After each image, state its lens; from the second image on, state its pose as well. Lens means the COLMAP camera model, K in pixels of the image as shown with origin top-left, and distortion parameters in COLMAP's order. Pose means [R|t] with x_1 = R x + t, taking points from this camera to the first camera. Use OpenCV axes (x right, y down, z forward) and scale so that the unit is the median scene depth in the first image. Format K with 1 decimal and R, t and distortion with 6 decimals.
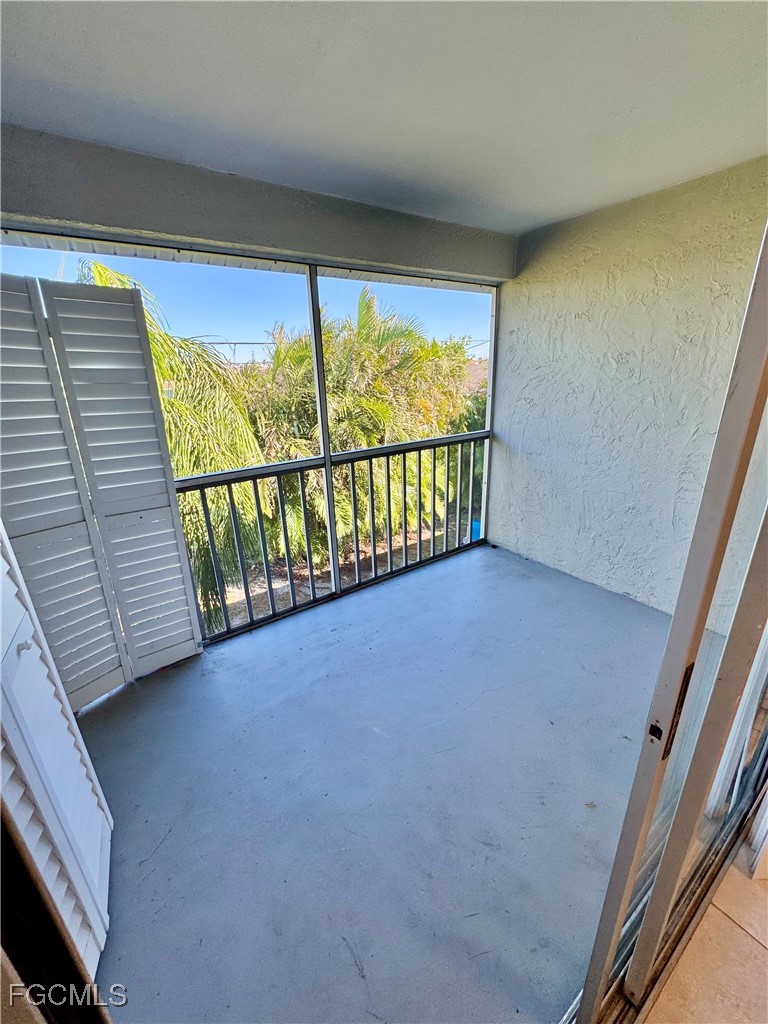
lens RADIAL K [[409.8, 0, 386.9], [0, 409.8, 513.2], [0, 0, 1]] dist [-0.001799, 0.000562]
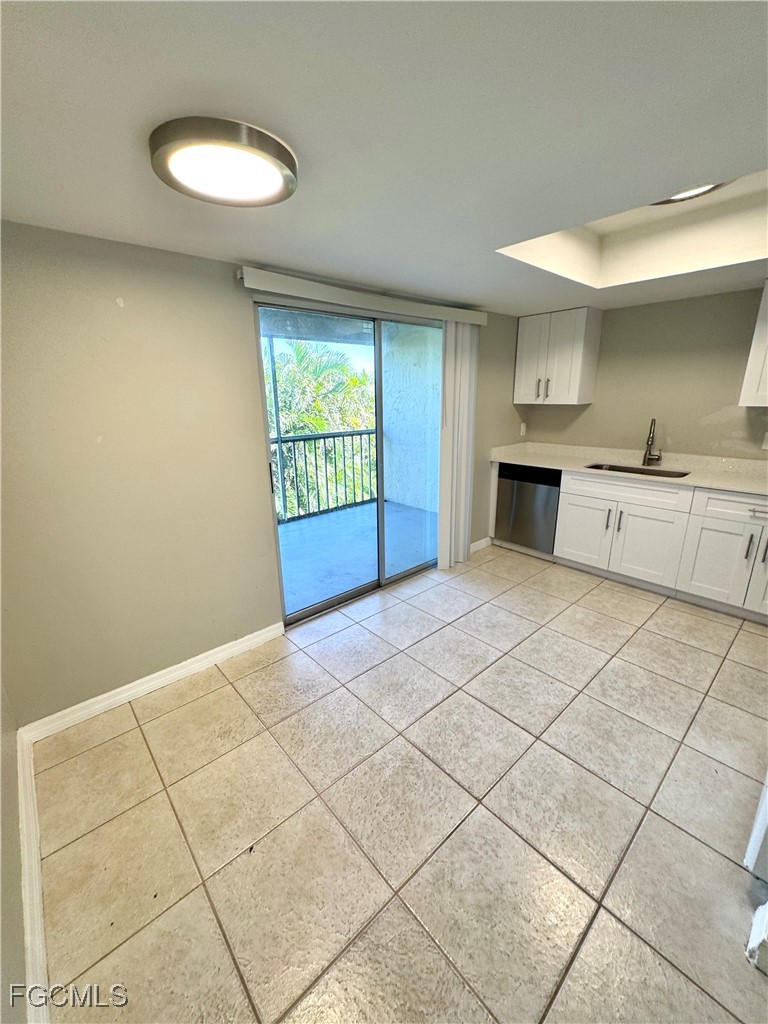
lens RADIAL K [[409.8, 0, 381.1], [0, 409.8, 510.7], [0, 0, 1]] dist [-0.001799, 0.000562]
pose [[0.993915, -0.018217, 0.108635, 0.033929], [0.025066, 0.997760, -0.062020, 0.104806], [-0.107262, 0.064366, 0.992145, -0.281535]]
